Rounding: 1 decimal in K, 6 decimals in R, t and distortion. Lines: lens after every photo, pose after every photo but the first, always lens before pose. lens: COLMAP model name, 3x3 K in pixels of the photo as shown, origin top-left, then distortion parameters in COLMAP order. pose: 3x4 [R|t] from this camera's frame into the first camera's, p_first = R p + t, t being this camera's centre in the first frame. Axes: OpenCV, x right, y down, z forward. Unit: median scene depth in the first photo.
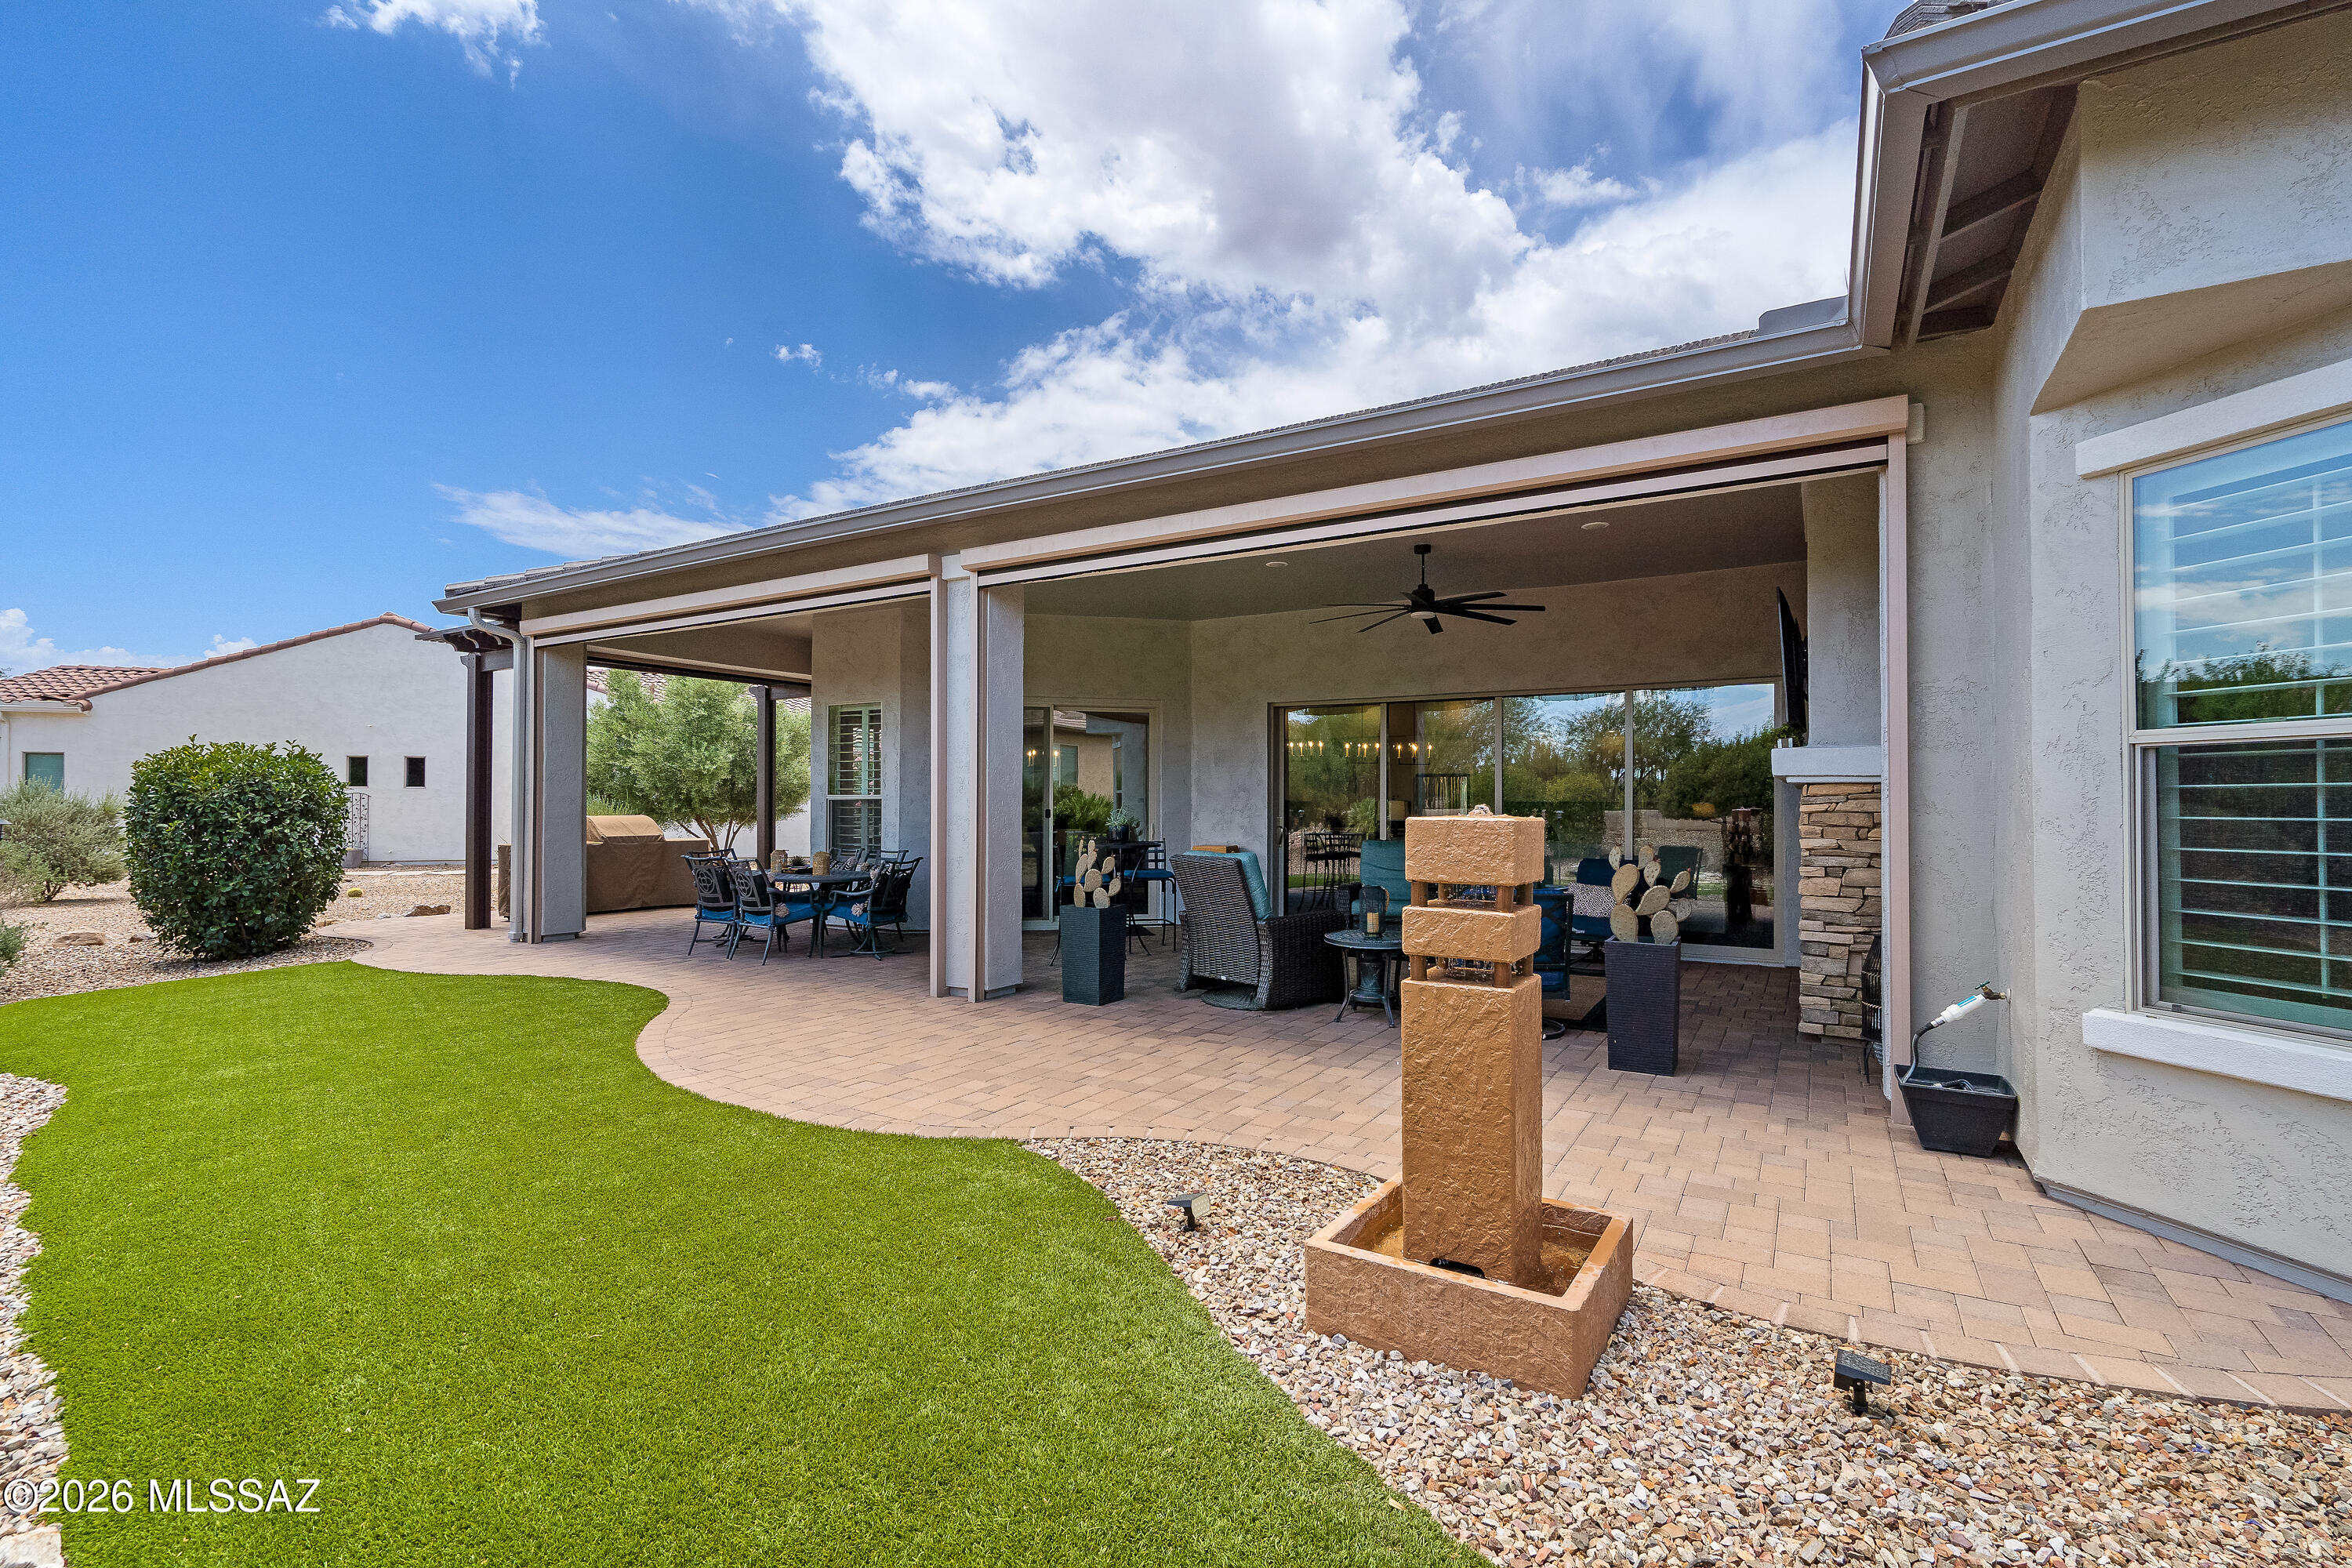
lens RADIAL K [[1075.1, 0, 1185.8], [0, 1075.1, 794.7], [0, 0, 1]] dist [-0.006281, 0.003196]
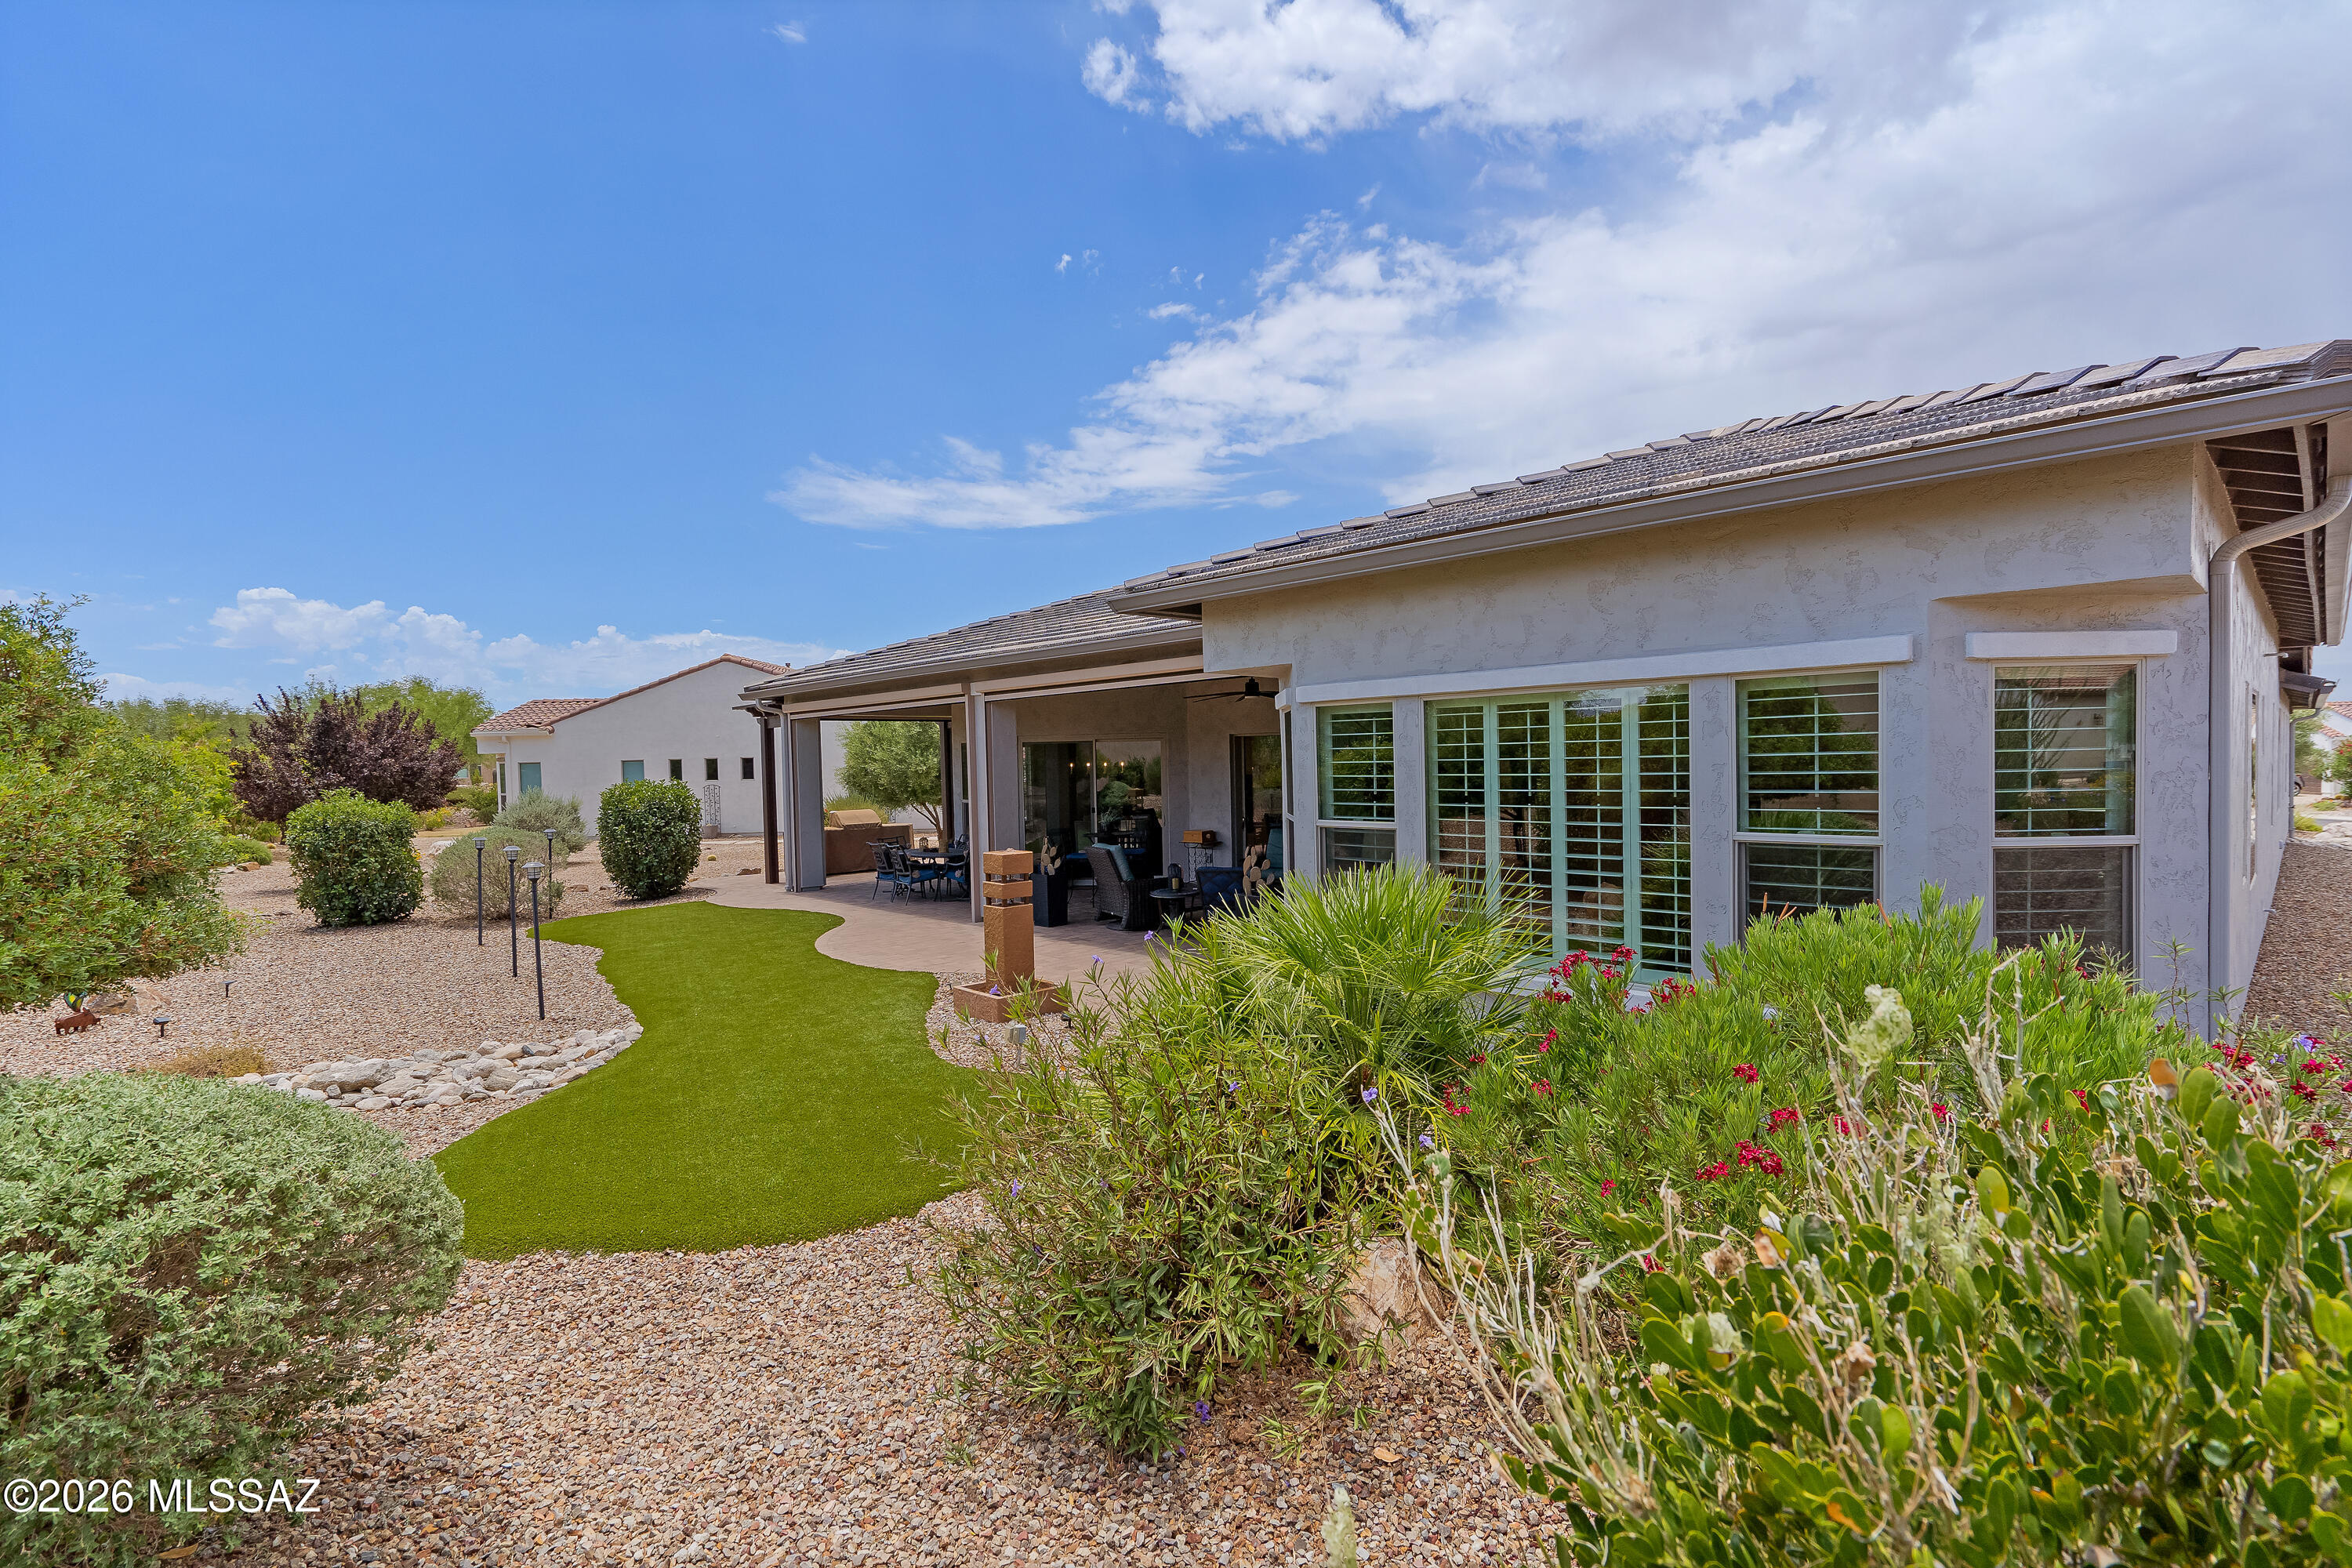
lens RADIAL K [[1075.1, 0, 1167.4], [0, 1075.1, 783.7], [0, 0, 1]] dist [-0.006281, 0.003196]
pose [[0.965647, -0.018881, -0.259170, 0.450532], [0.027112, 0.999234, 0.028221, -0.073272], [0.258438, -0.034278, 0.965419, -0.545019]]
